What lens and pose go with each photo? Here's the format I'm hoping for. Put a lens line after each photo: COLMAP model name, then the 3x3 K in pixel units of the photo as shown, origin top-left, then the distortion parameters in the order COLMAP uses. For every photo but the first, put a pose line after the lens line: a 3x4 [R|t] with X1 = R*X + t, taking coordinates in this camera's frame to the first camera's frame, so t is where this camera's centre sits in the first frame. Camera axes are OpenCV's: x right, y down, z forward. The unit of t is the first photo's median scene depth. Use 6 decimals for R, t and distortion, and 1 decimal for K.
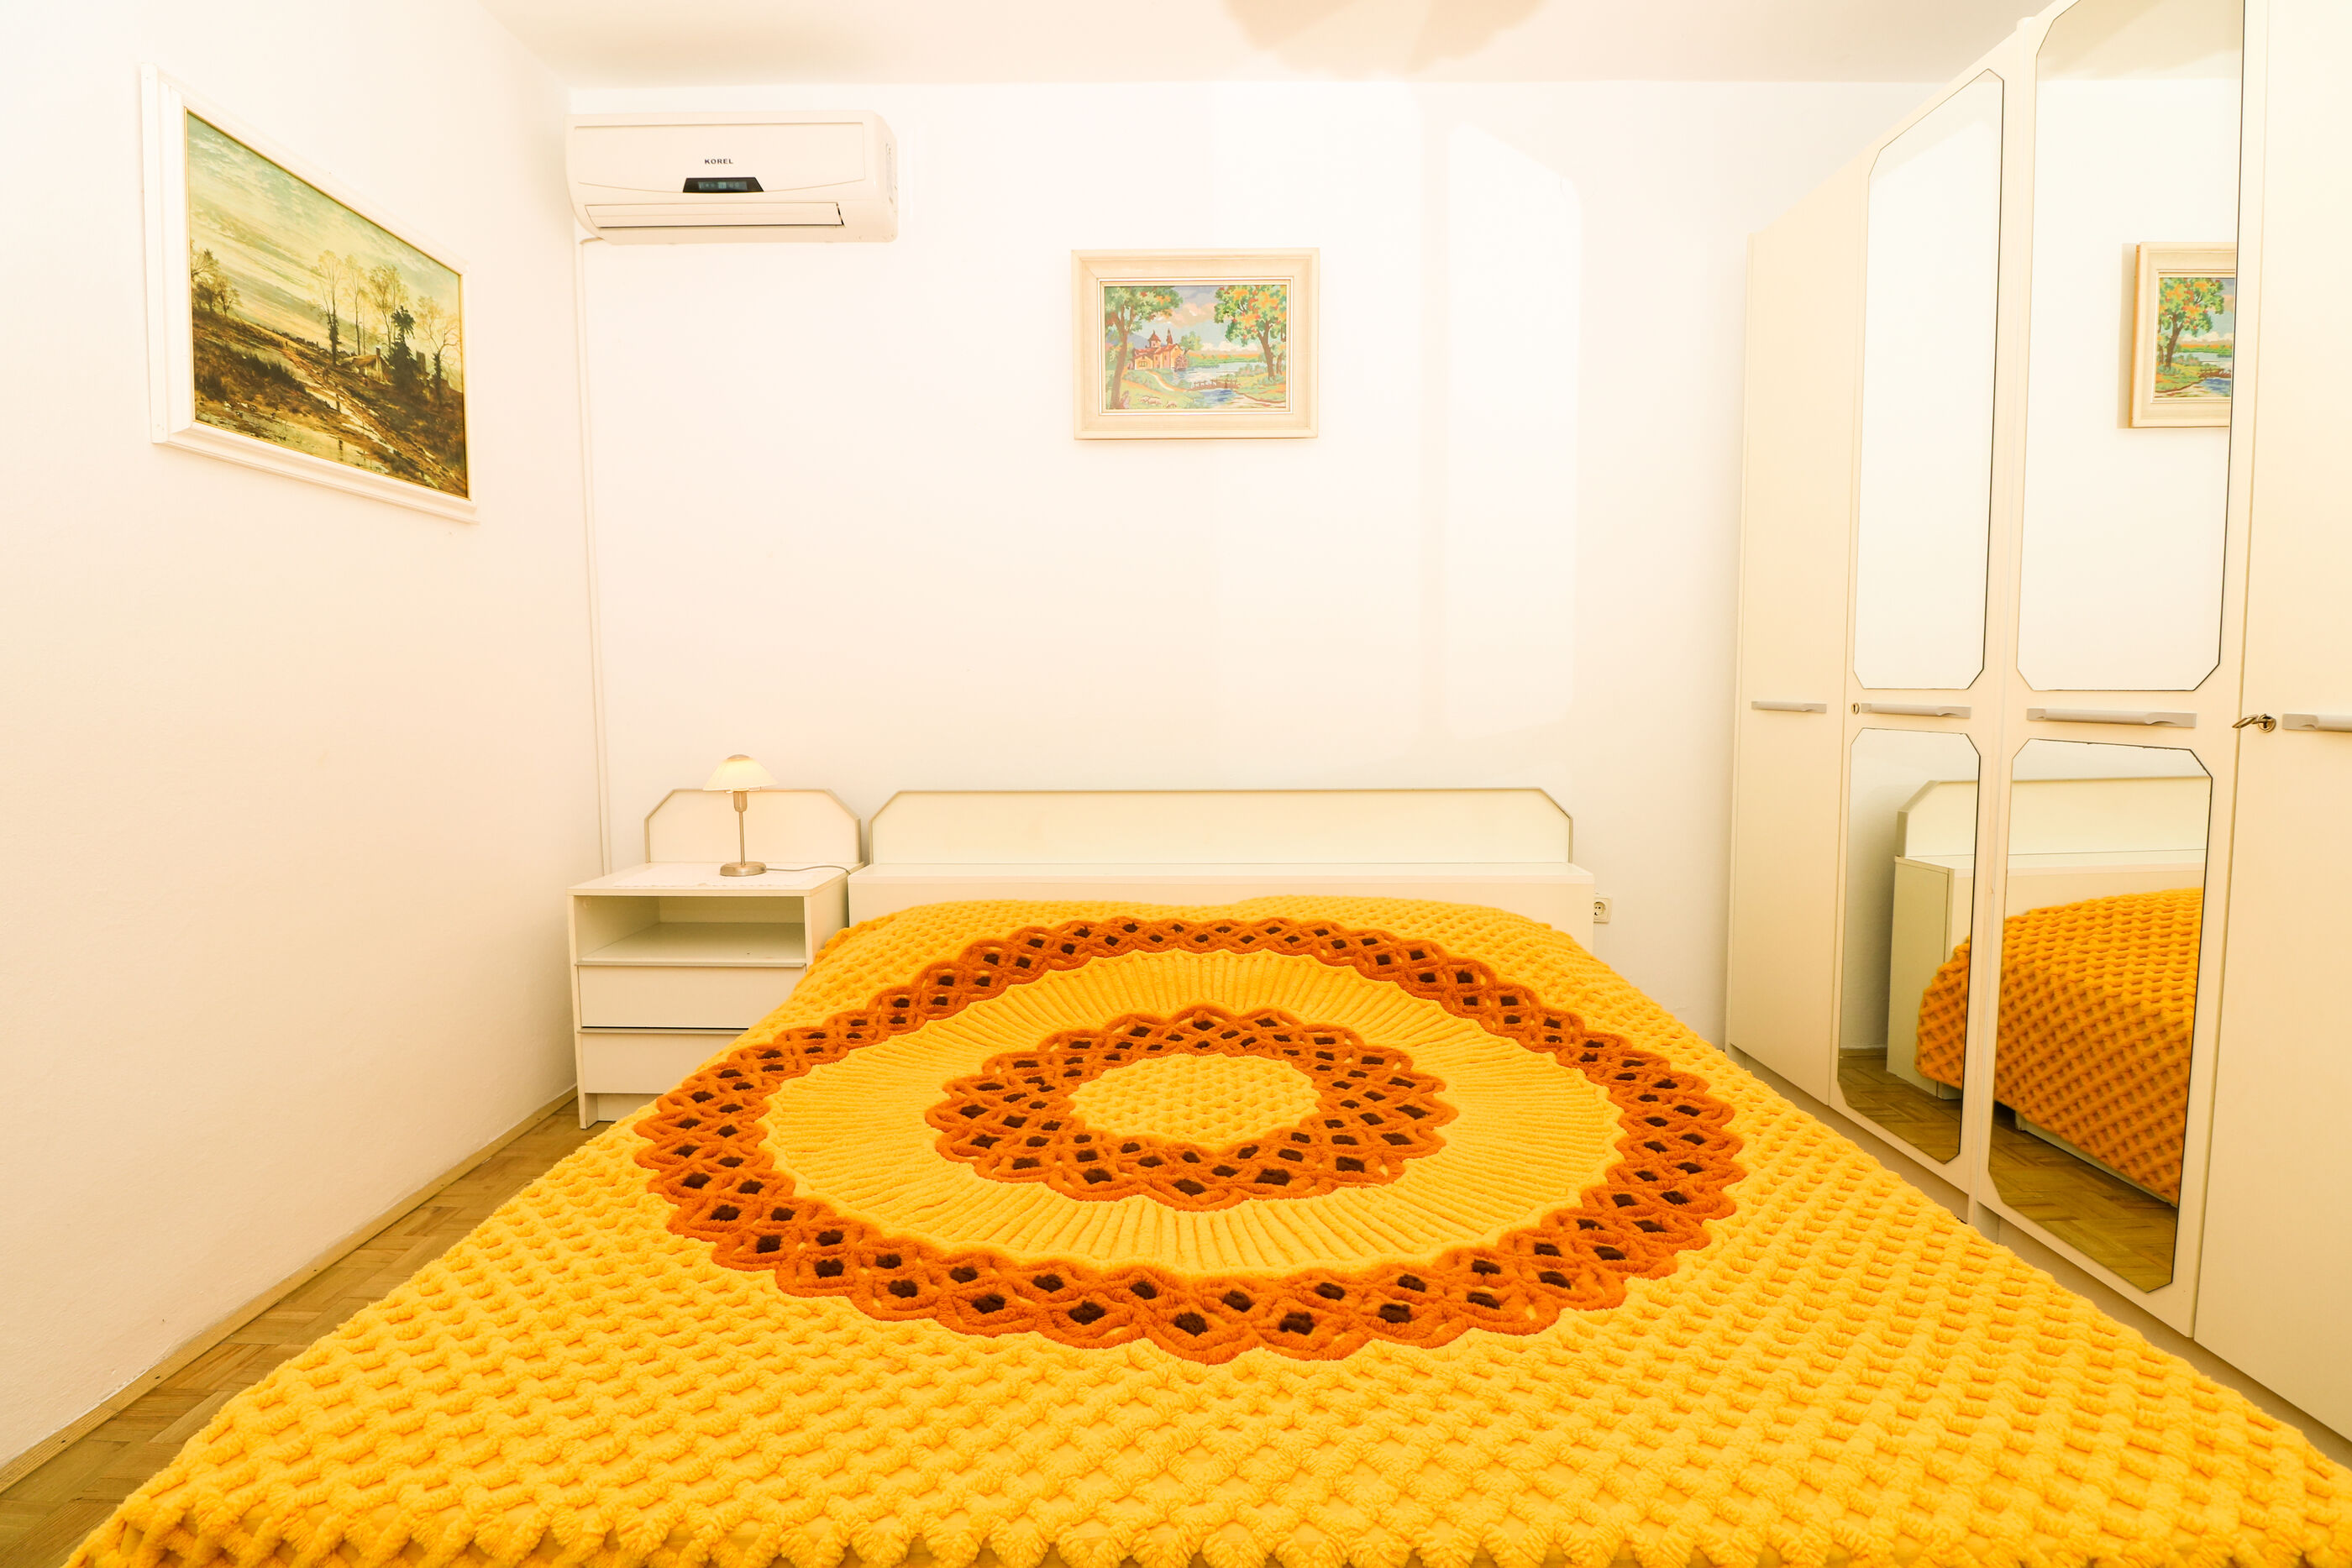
lens RADIAL K [[1083.3, 0, 1173.6], [0, 1083.3, 777.0], [0, 0, 1]] dist [-0.000218, -0.013042]
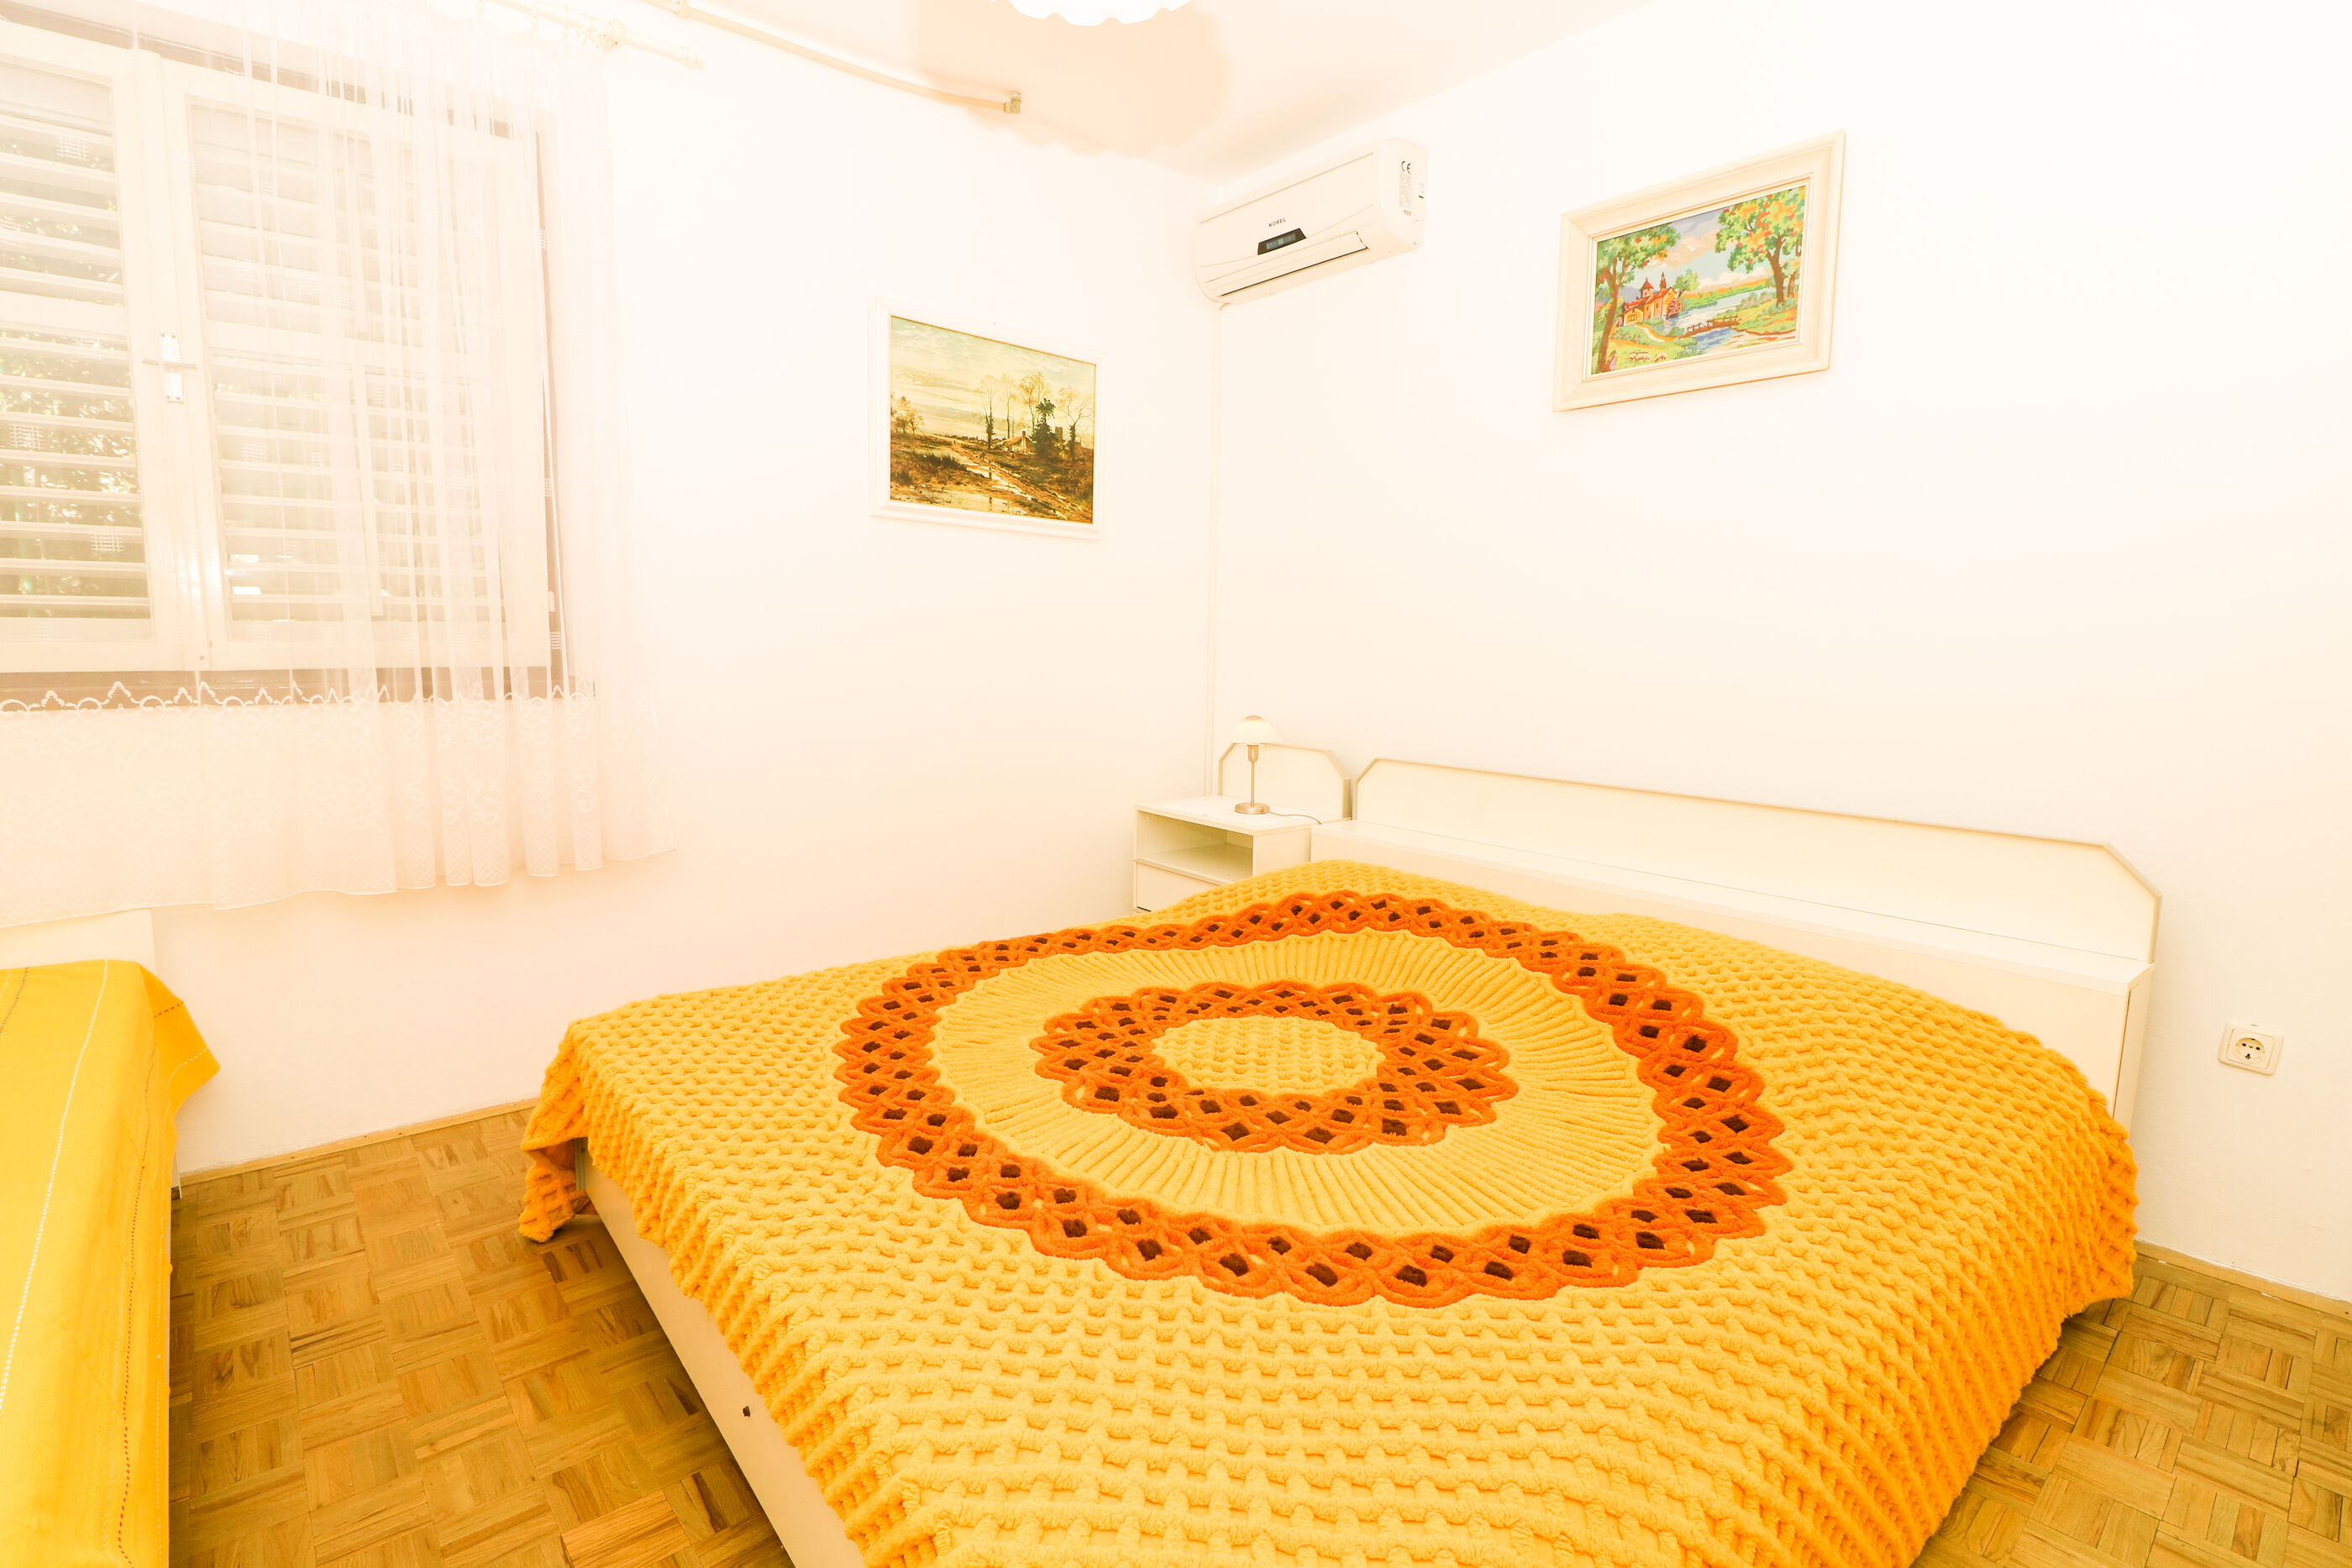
lens RADIAL K [[1085.7, 0, 1186.5], [0, 1085.7, 777.2], [0, 0, 1]] dist [0.001027, -0.018836]
pose [[0.662579, 0.109301, -0.740974, 0.624747], [-0.080623, 0.993955, 0.074526, -0.049165], [0.744640, 0.010360, 0.667385, 0.163691]]
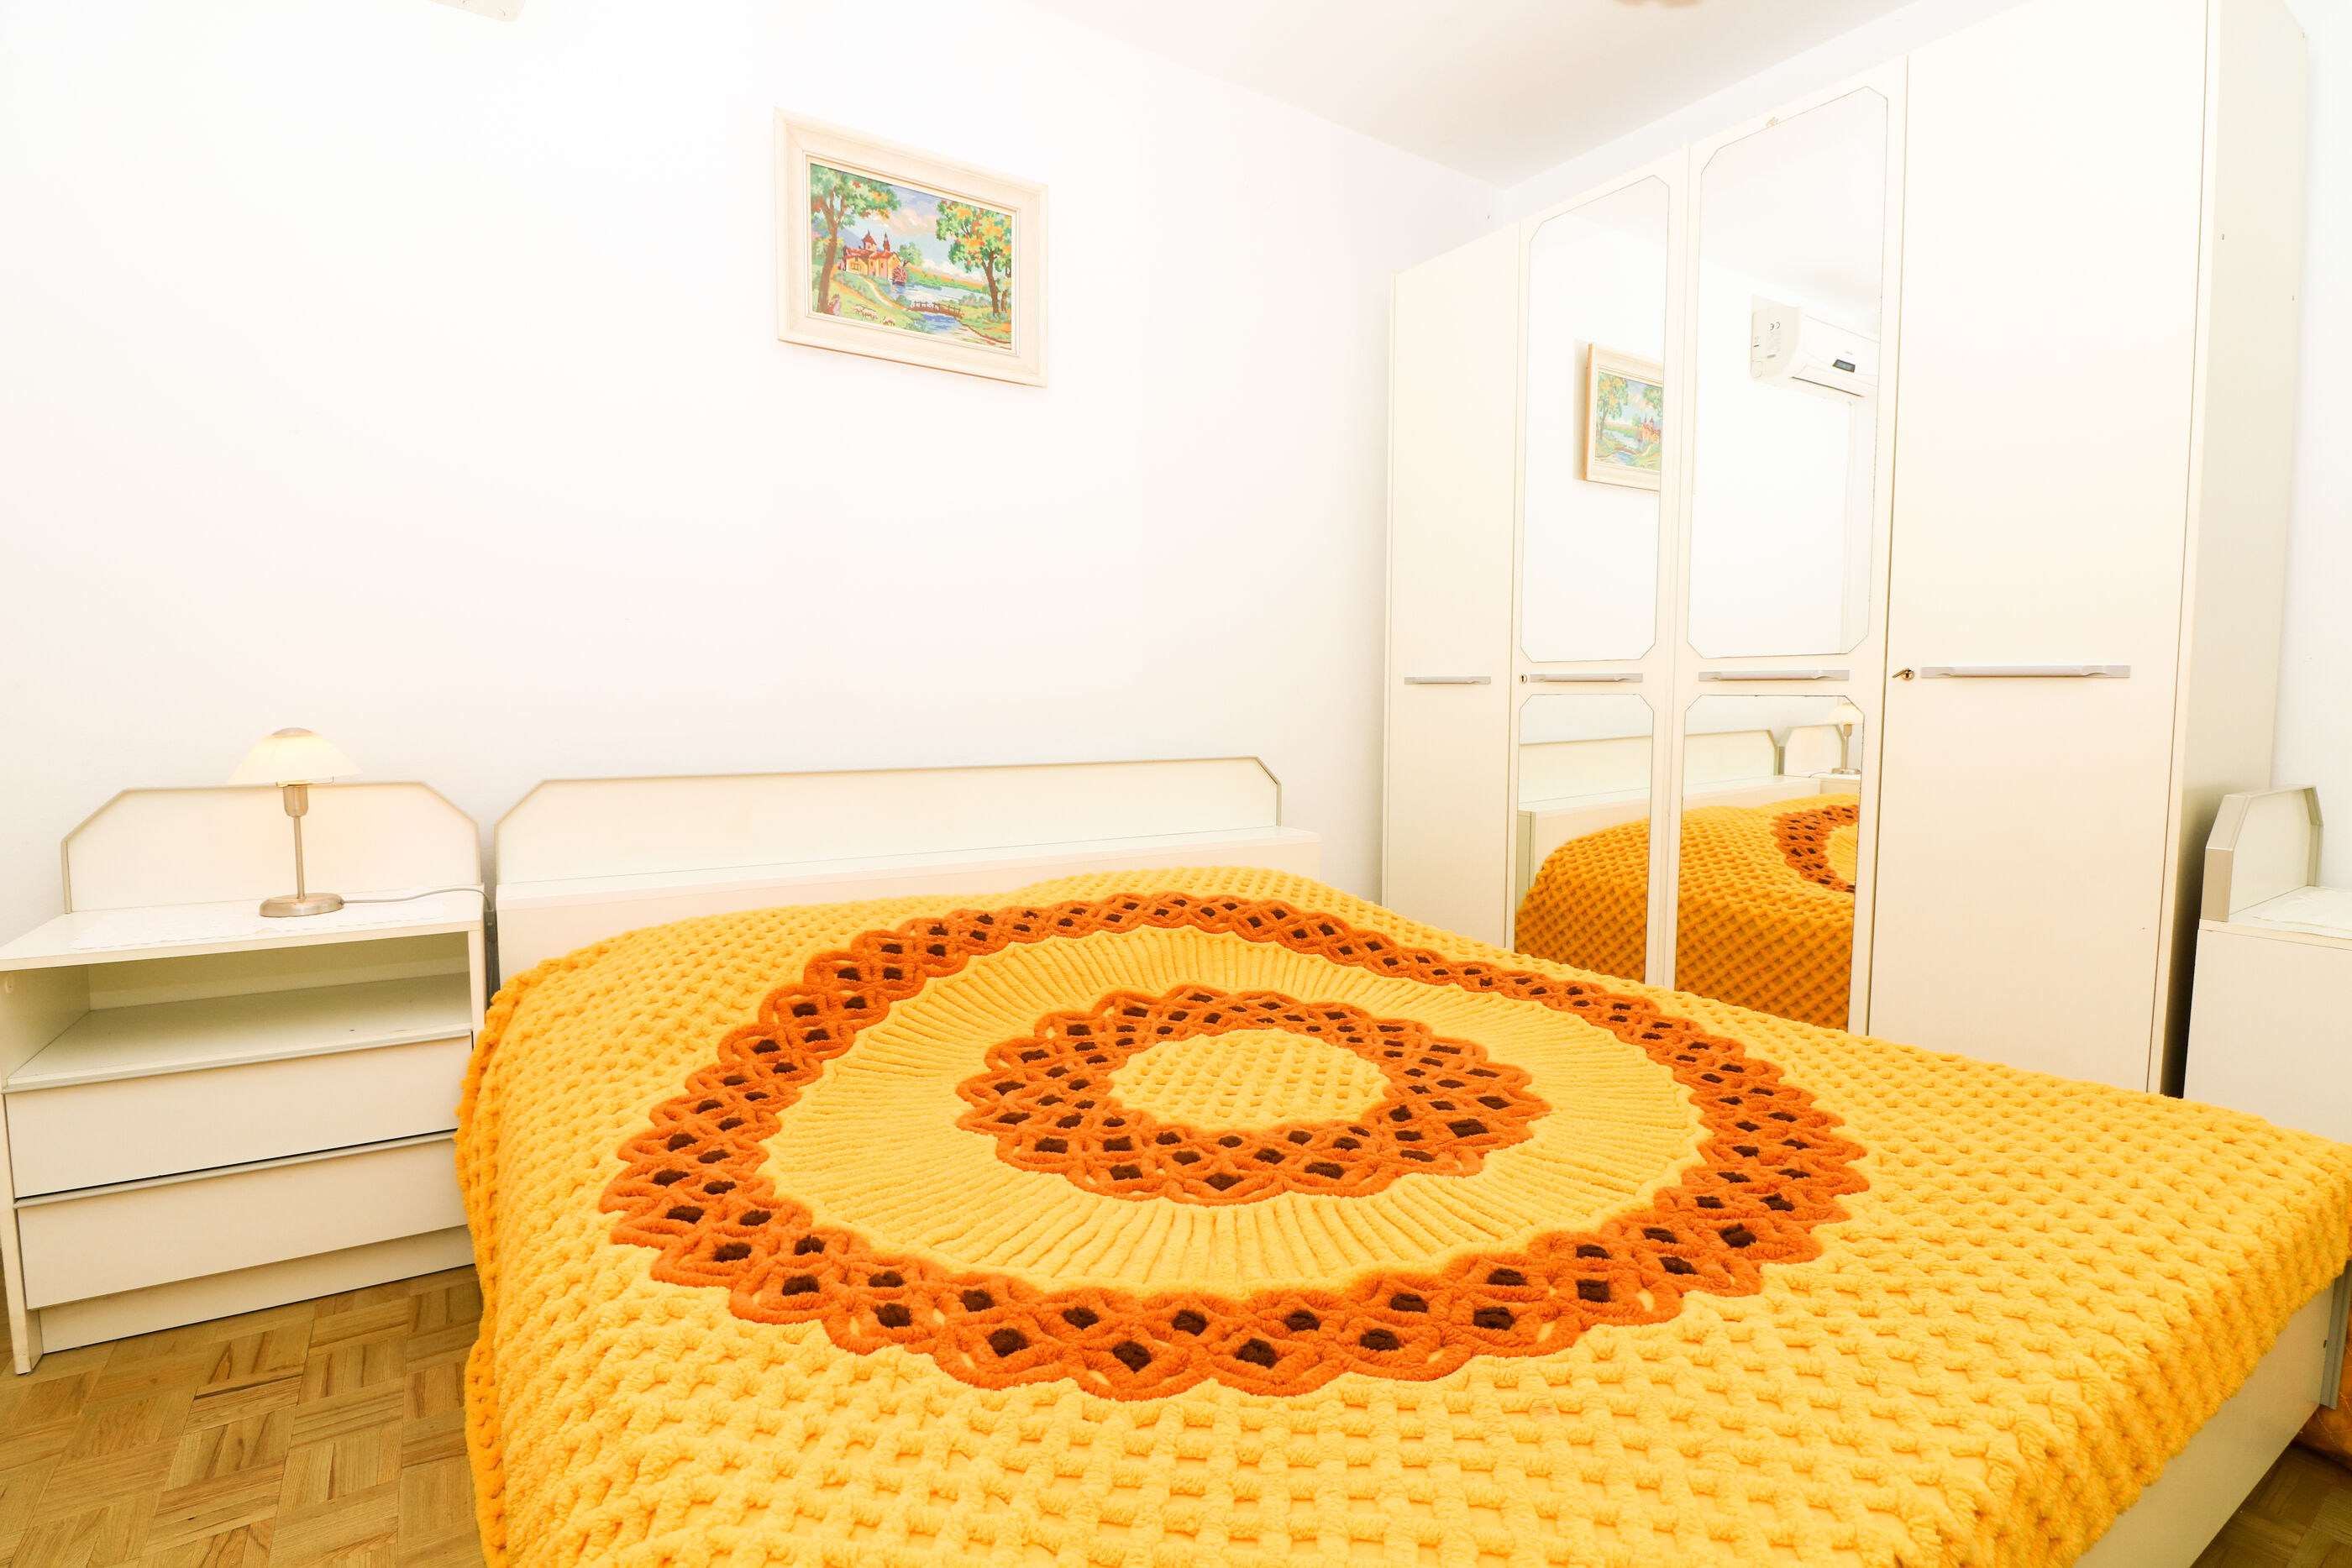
lens RADIAL K [[1083.3, 0, 1173.6], [0, 1083.3, 777.0], [0, 0, 1]] dist [-0.000218, -0.013042]
pose [[0.830772, -0.031041, 0.555747, -0.431325], [0.035891, 0.999353, 0.002165, 0.034552], [-0.555455, 0.018148, 0.831348, 0.235330]]
